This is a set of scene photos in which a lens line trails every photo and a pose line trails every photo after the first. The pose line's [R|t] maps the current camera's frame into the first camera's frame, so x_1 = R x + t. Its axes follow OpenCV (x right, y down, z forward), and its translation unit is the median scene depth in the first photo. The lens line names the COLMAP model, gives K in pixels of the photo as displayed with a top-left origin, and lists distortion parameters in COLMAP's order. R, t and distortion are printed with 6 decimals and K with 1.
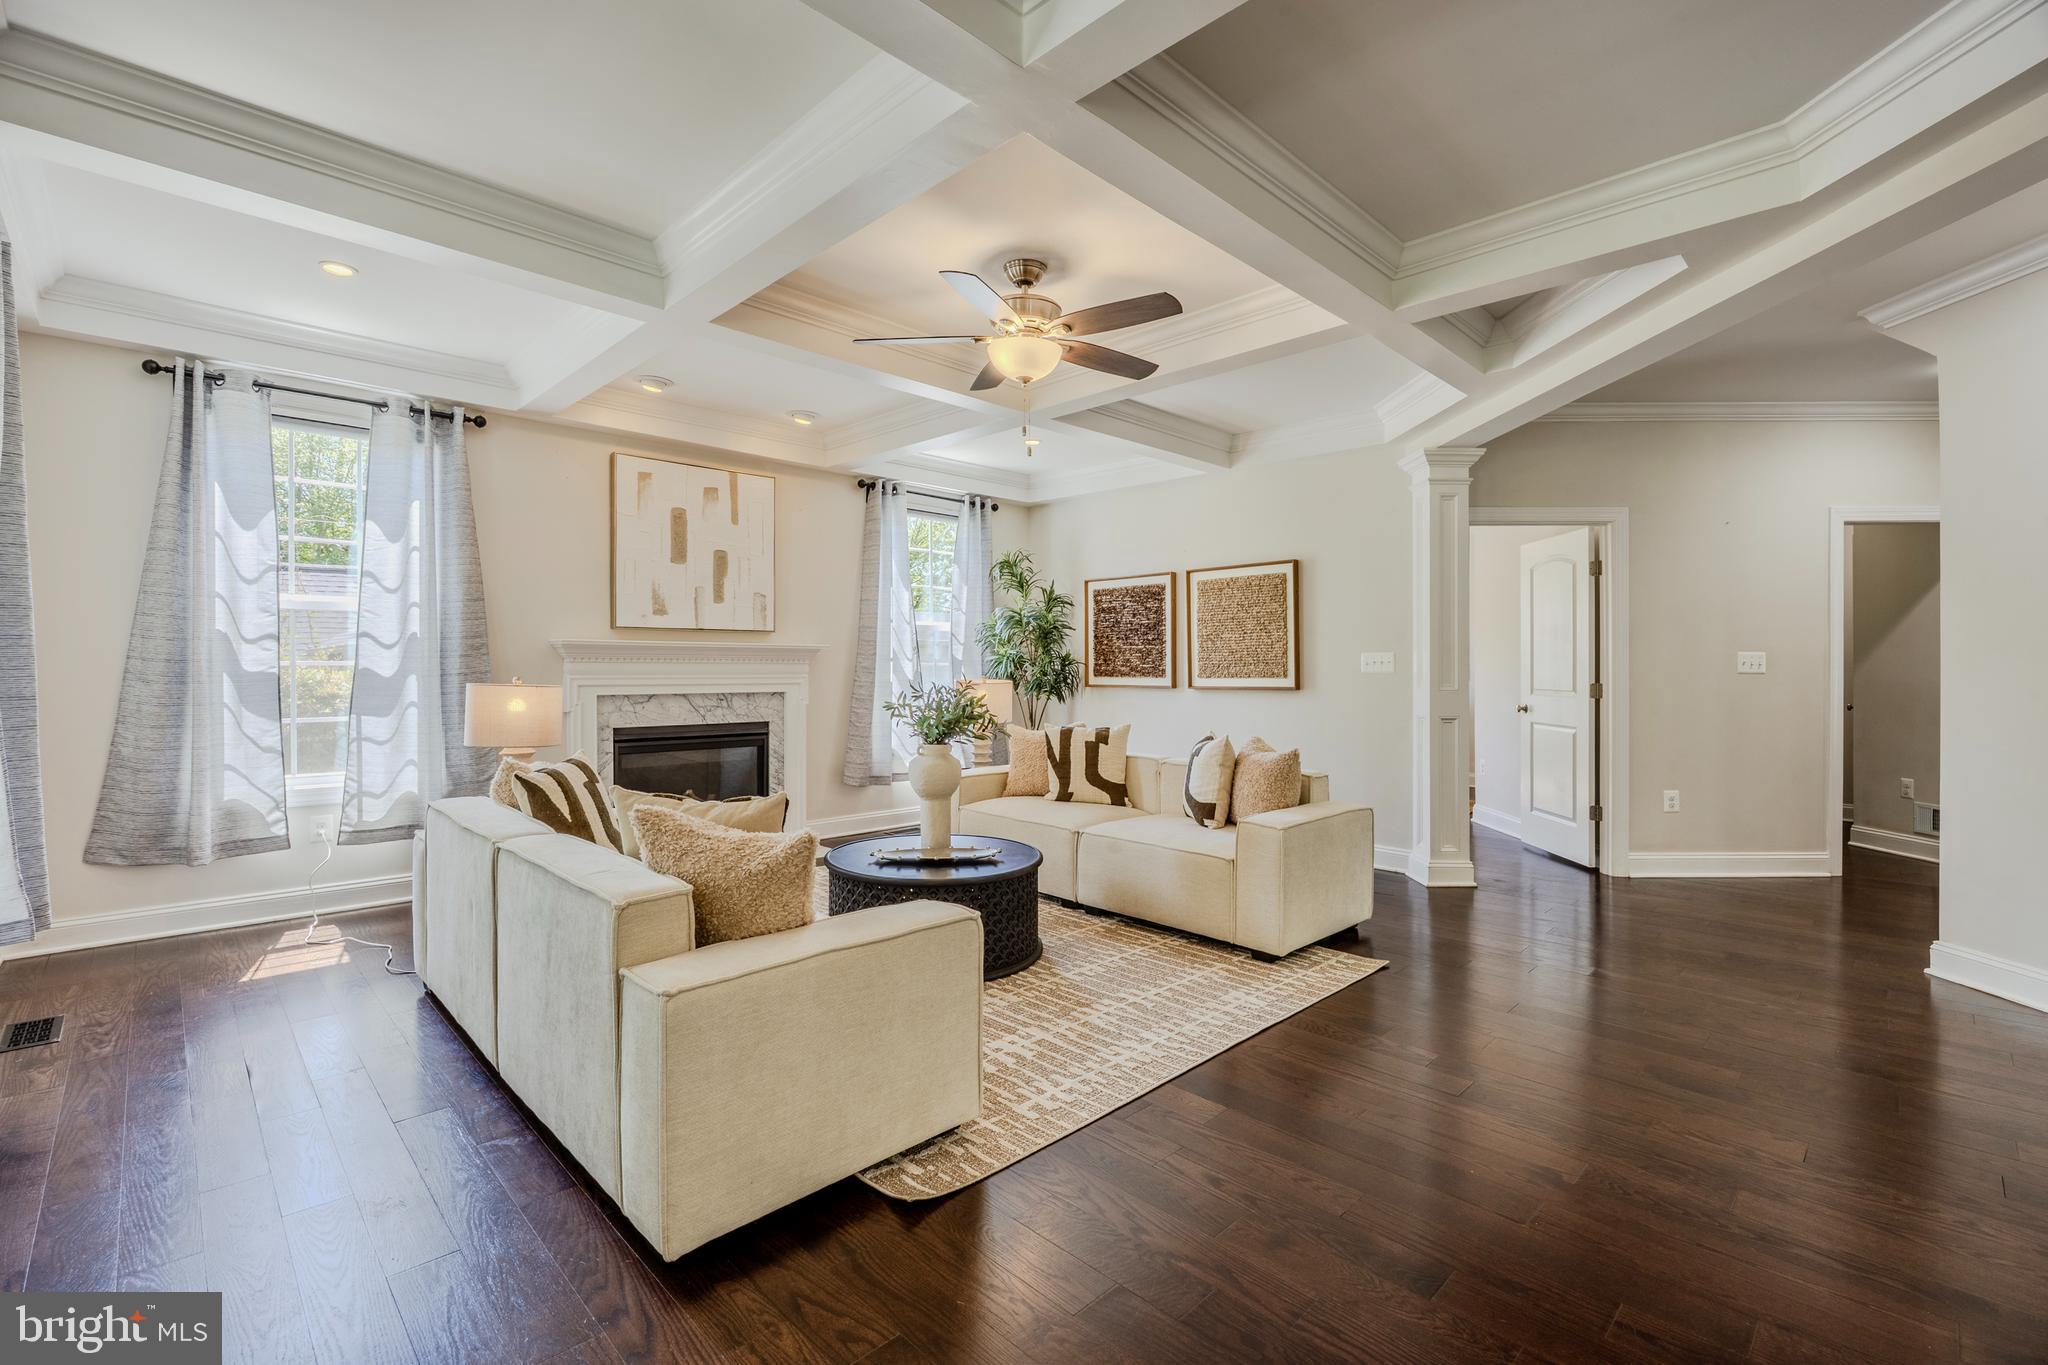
lens RADIAL K [[900.5, 0, 1052.1], [0, 900.5, 659.9], [0, 0, 1]] dist [-0.014122, -0.000433]
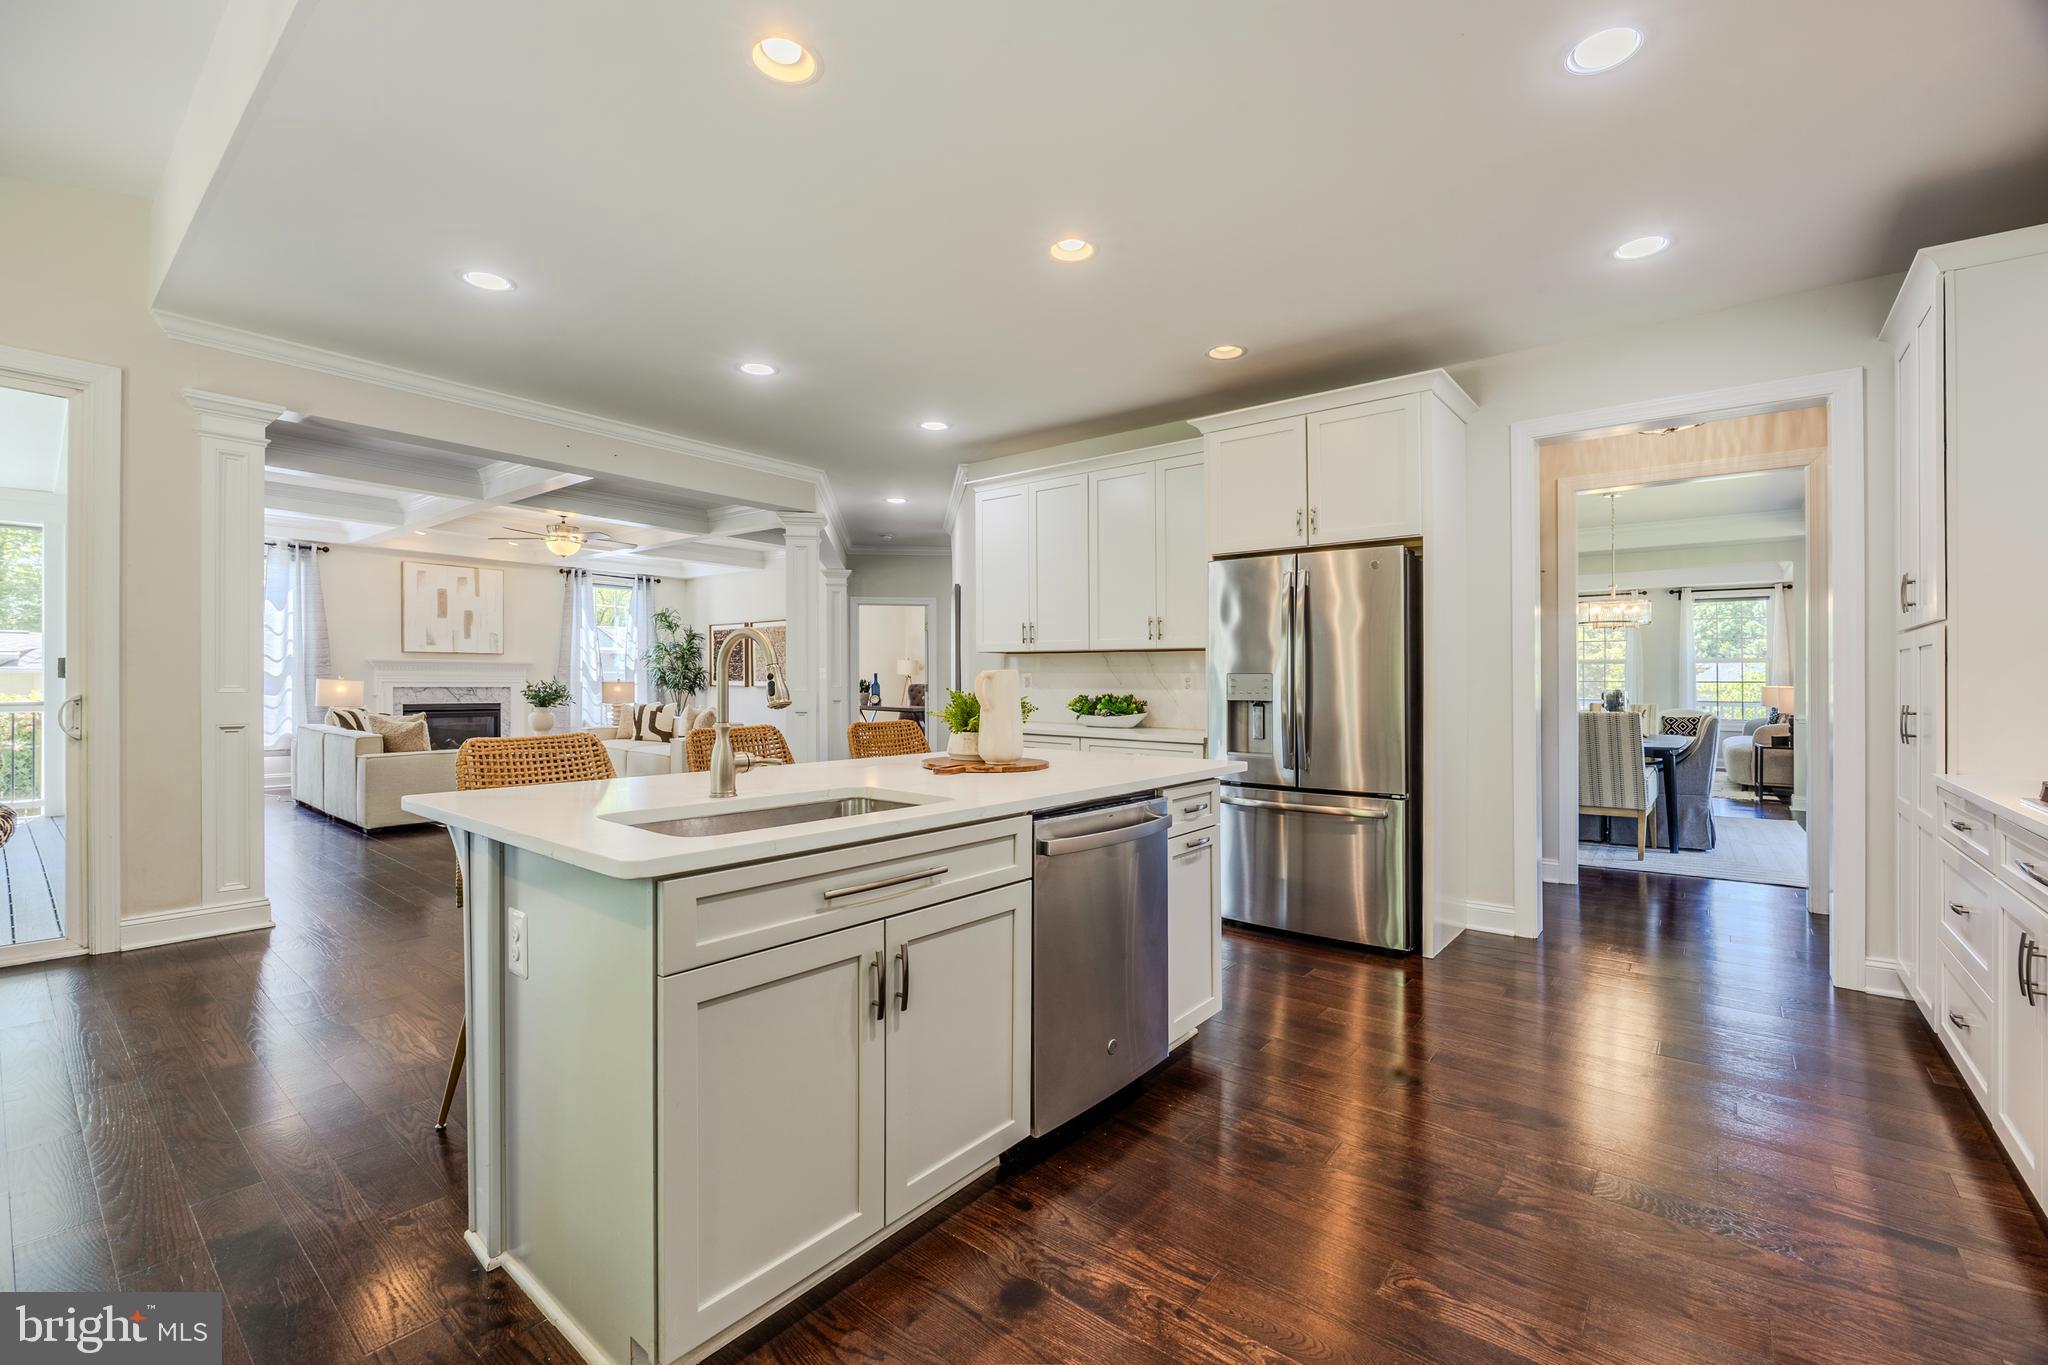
lens RADIAL K [[870.4, 0, 1038.9], [0, 870.4, 677.3], [0, 0, 1]] dist [0.001183, 0.000059]
pose [[0.995043, 0.006751, 0.099215, 0.708216], [-0.007443, 0.999950, 0.006606, -0.004660], [-0.099166, -0.007312, 0.995044, -1.030243]]
